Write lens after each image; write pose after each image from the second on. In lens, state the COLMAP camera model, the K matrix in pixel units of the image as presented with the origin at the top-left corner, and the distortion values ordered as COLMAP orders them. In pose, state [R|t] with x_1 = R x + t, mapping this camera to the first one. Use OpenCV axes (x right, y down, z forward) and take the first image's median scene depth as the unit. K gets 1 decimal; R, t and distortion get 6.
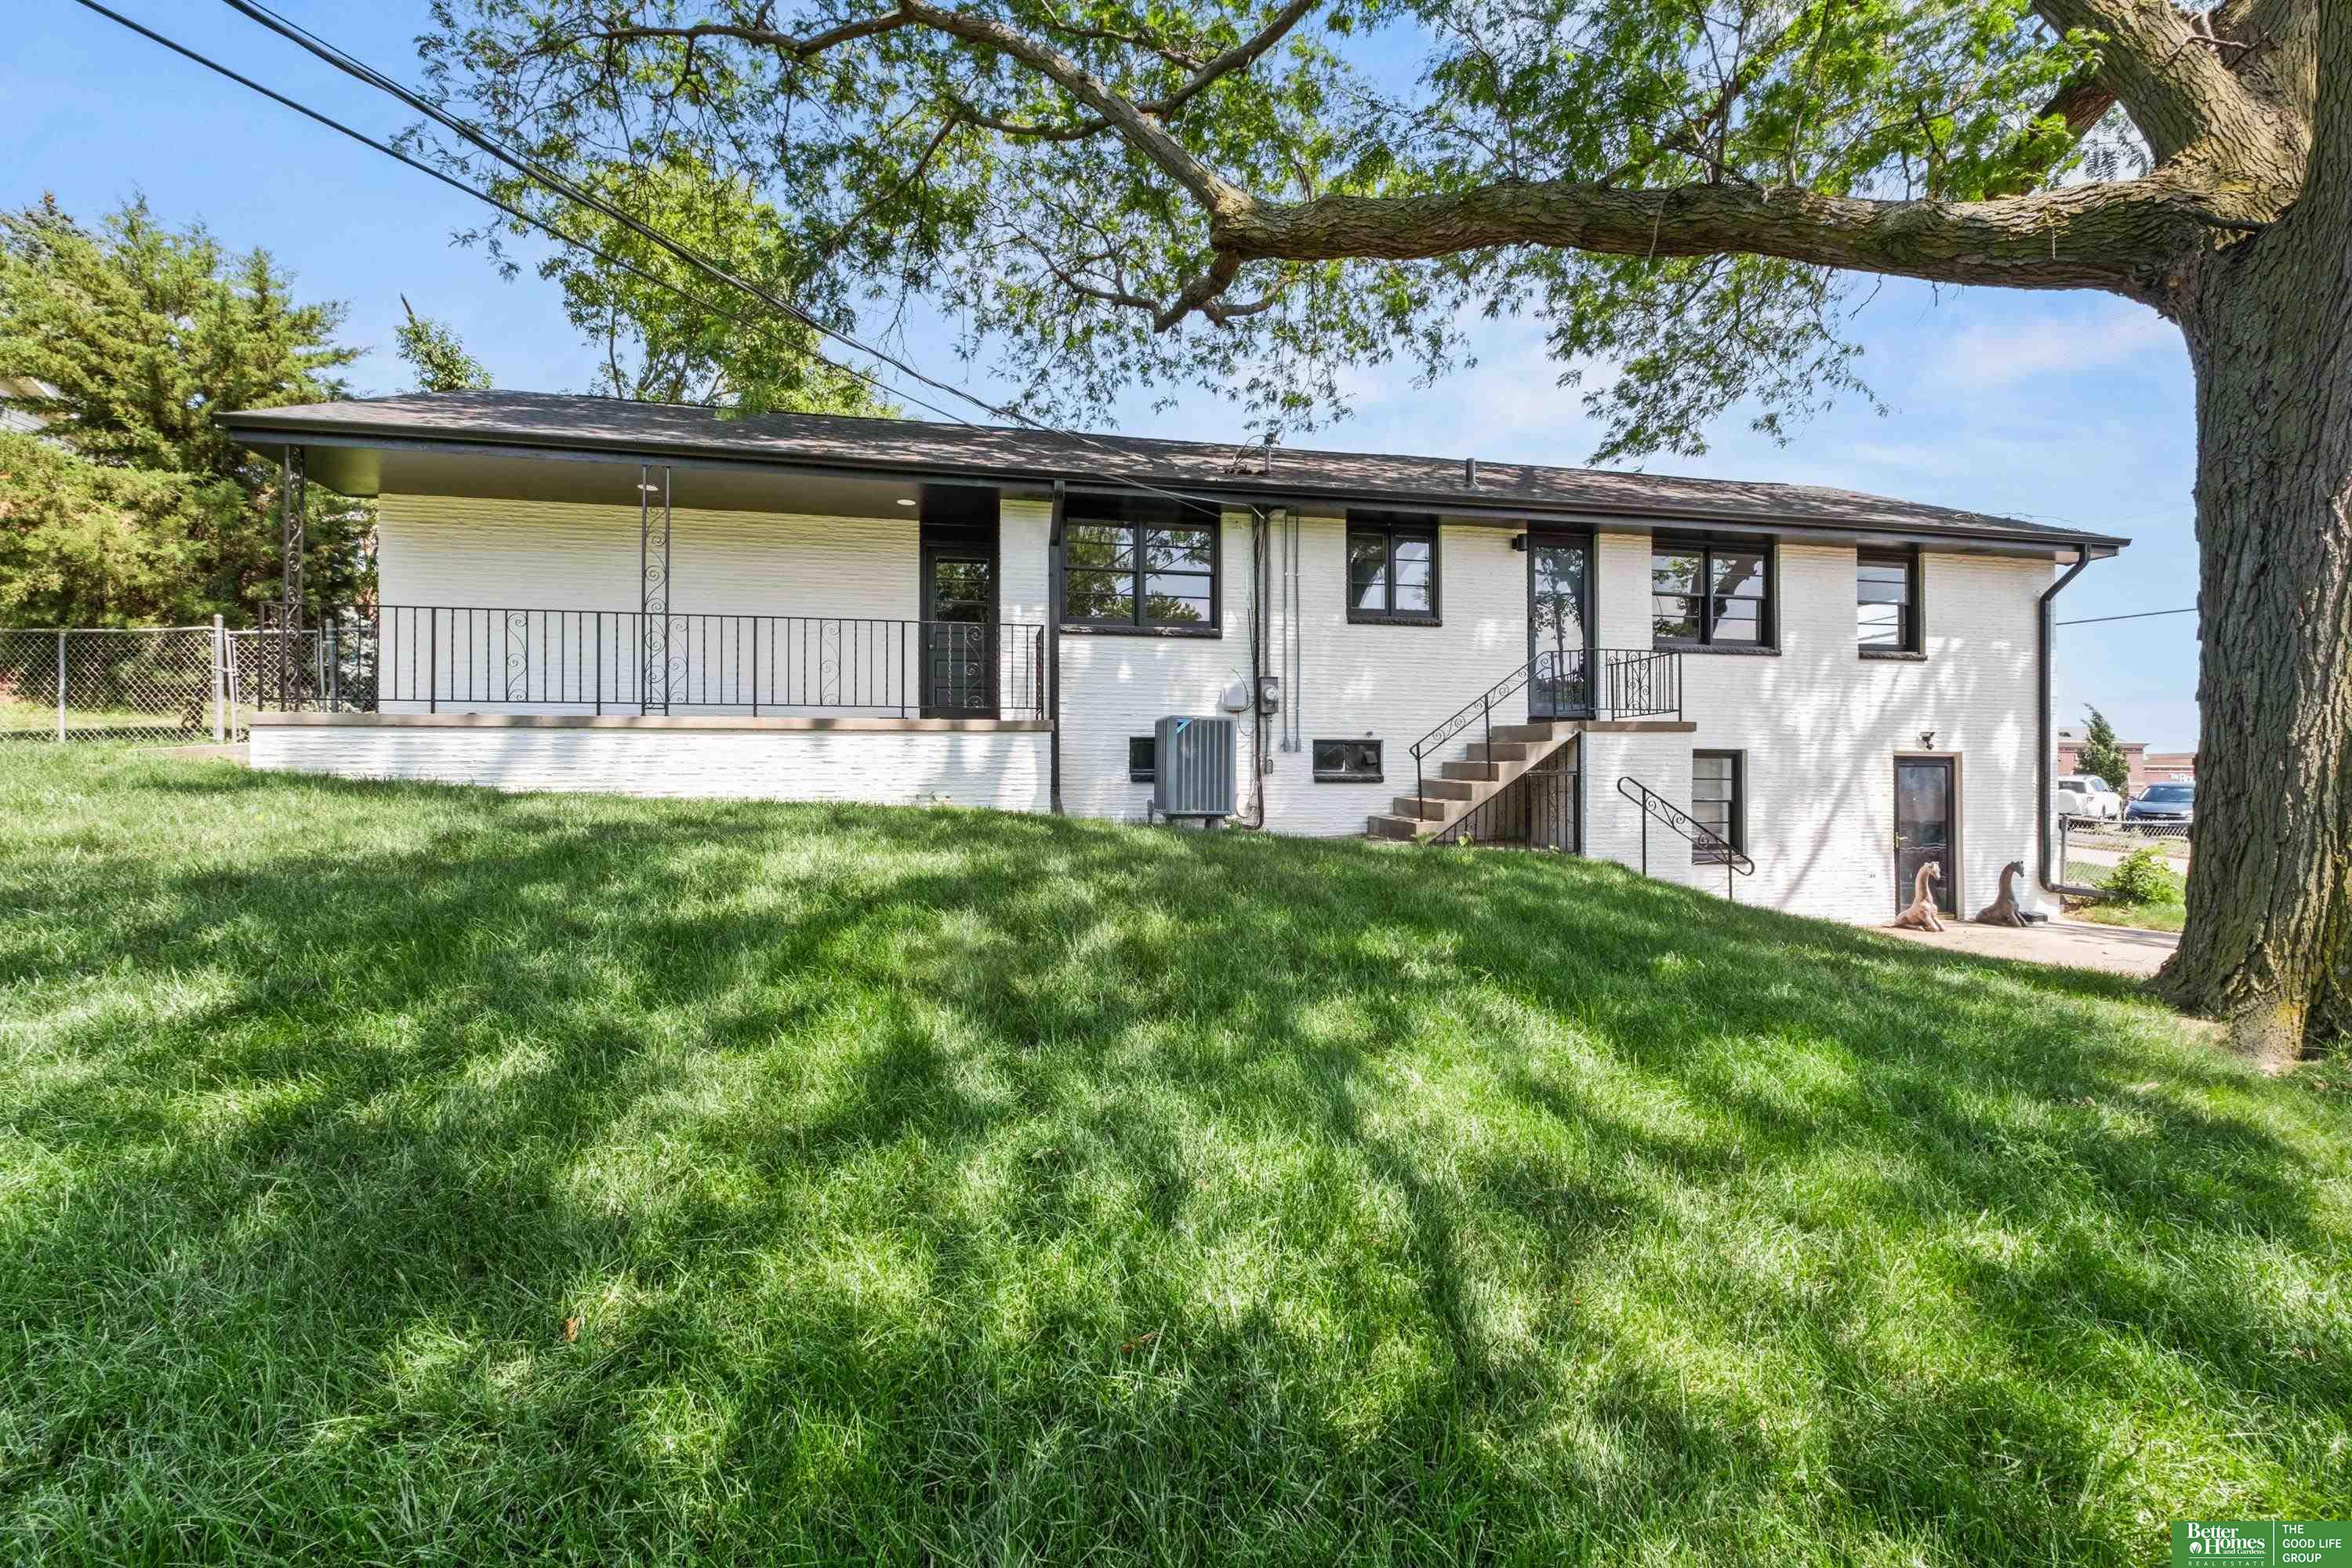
lens RADIAL K [[1017.8, 0, 1170.2], [0, 1017.8, 765.9], [0, 0, 1]] dist [0.002330, 0.000116]
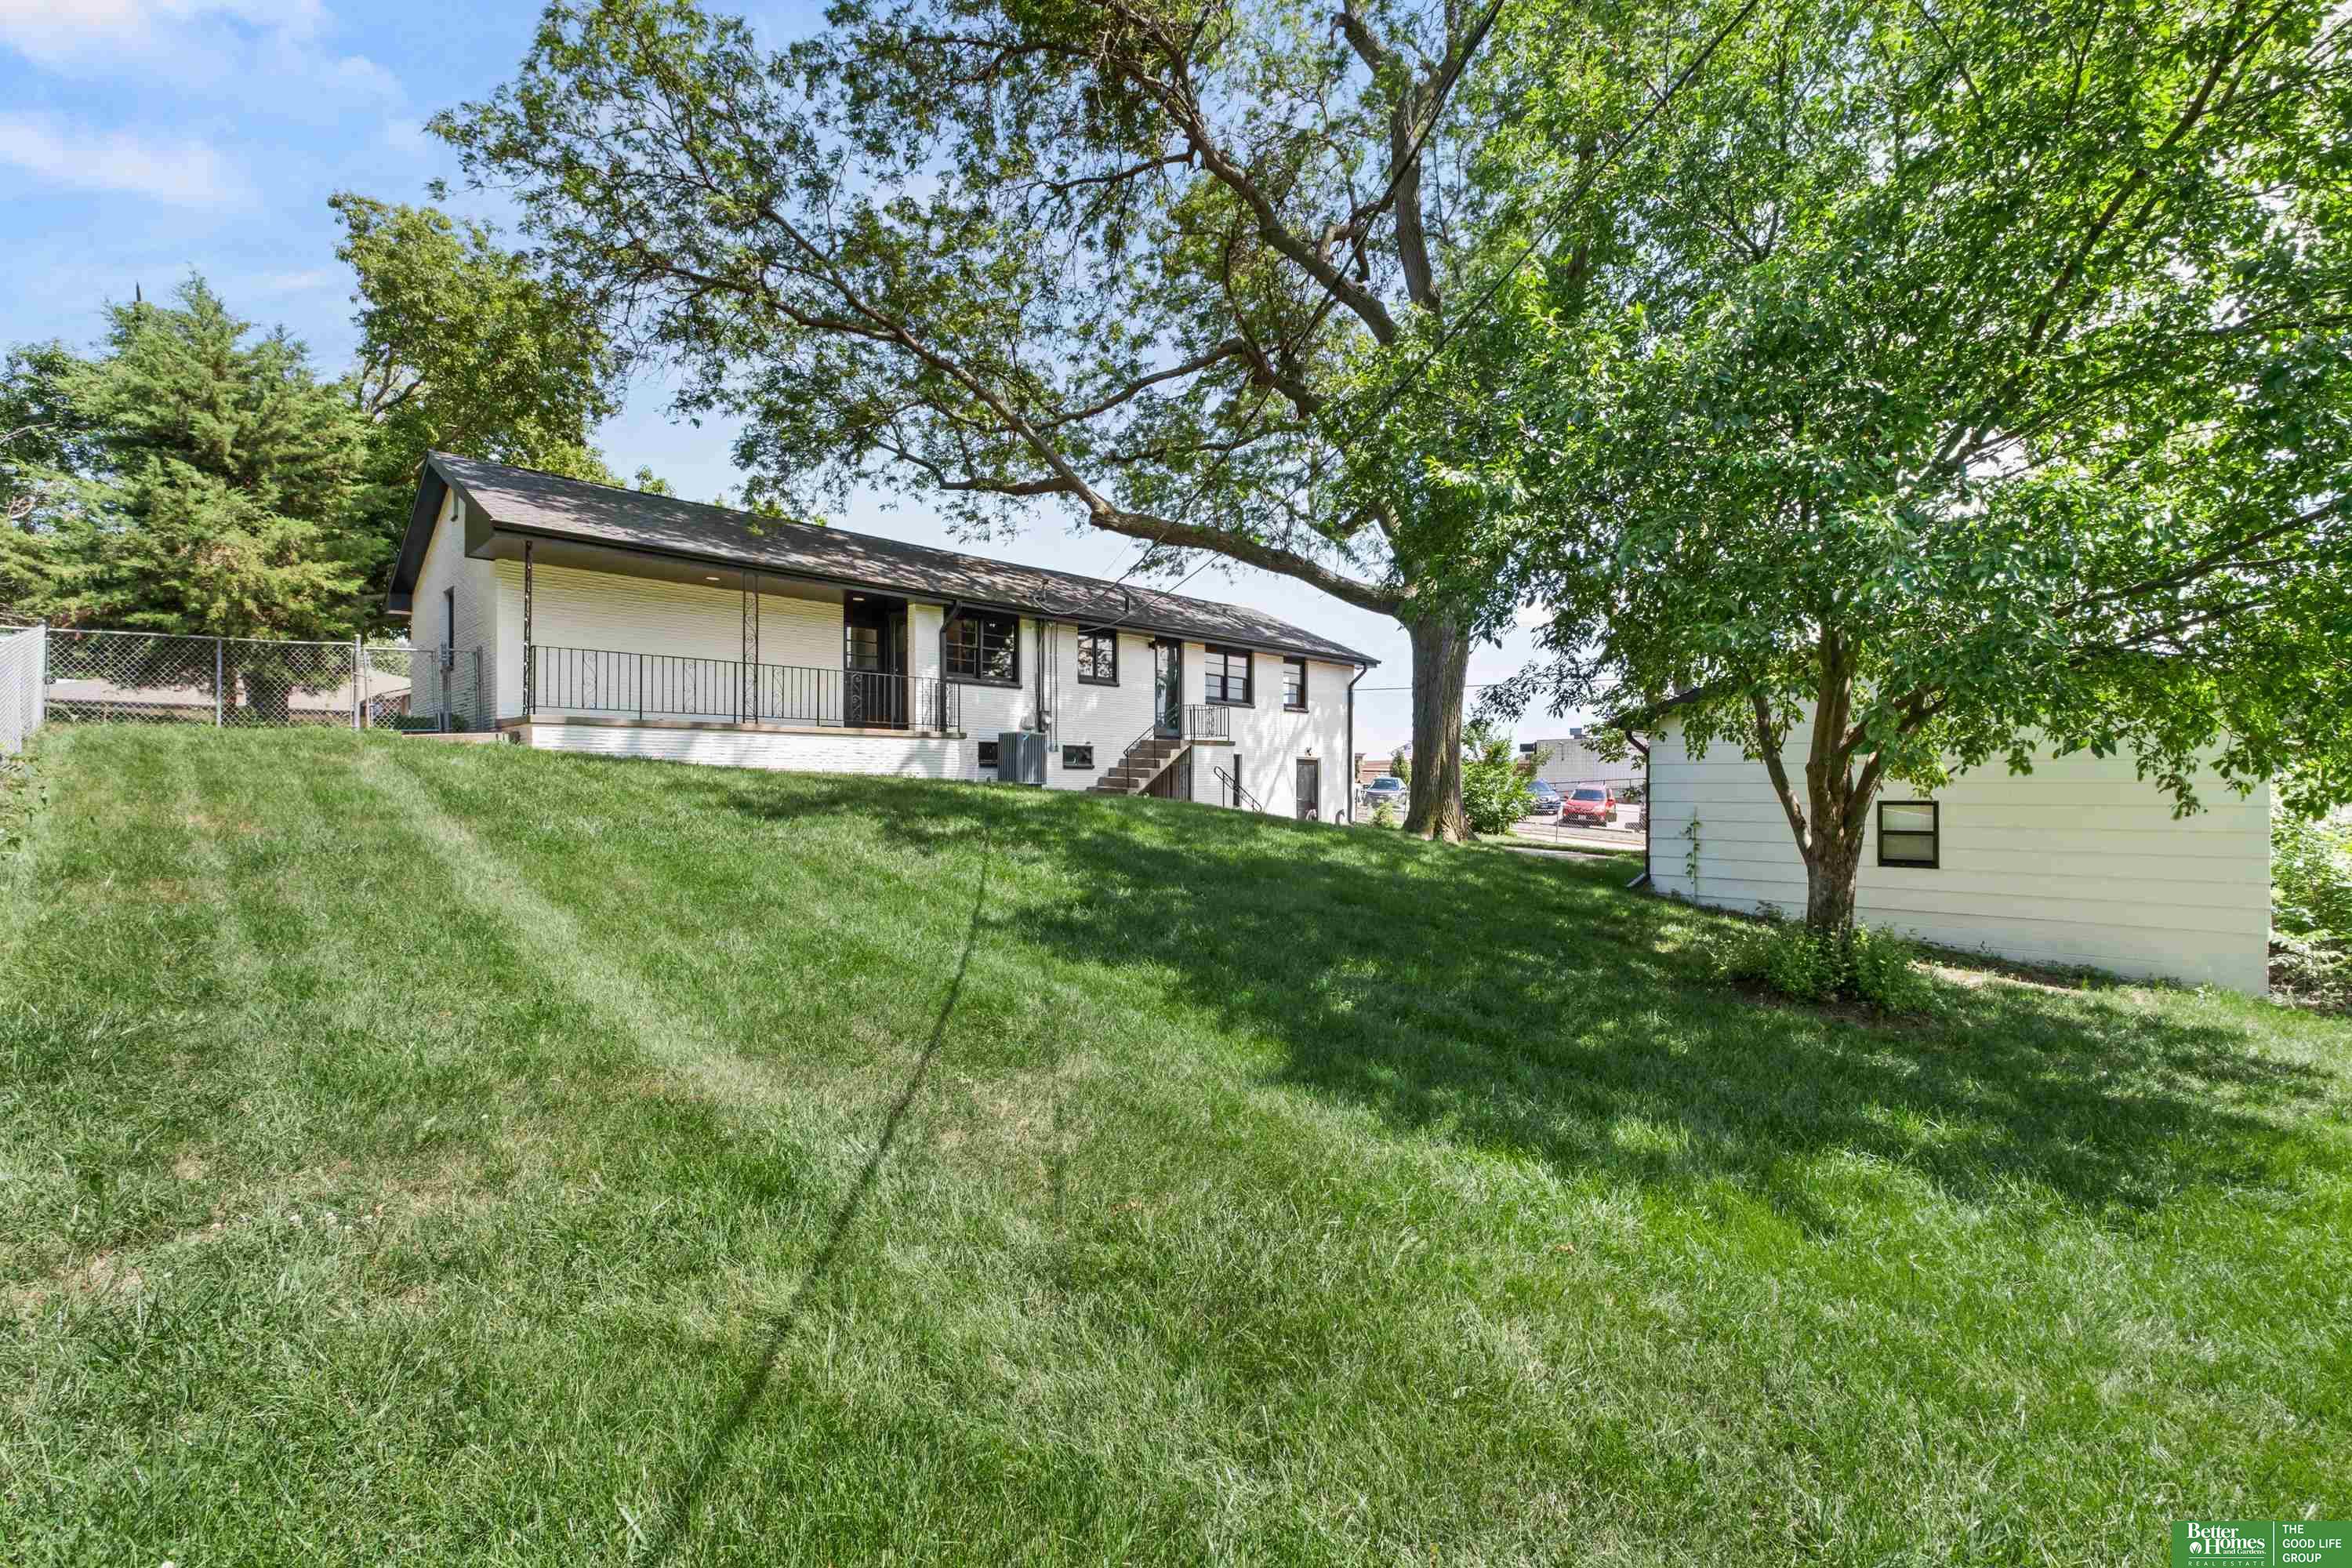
lens RADIAL K [[1017.8, 0, 1178.4], [0, 1017.8, 781.5], [0, 0, 1]] dist [0.002330, 0.000116]
pose [[0.835451, 0.002717, 0.549559, -0.694948], [-0.010937, 0.999872, 0.011683, 0.015828], [-0.549457, -0.015771, 0.835373, -0.656971]]
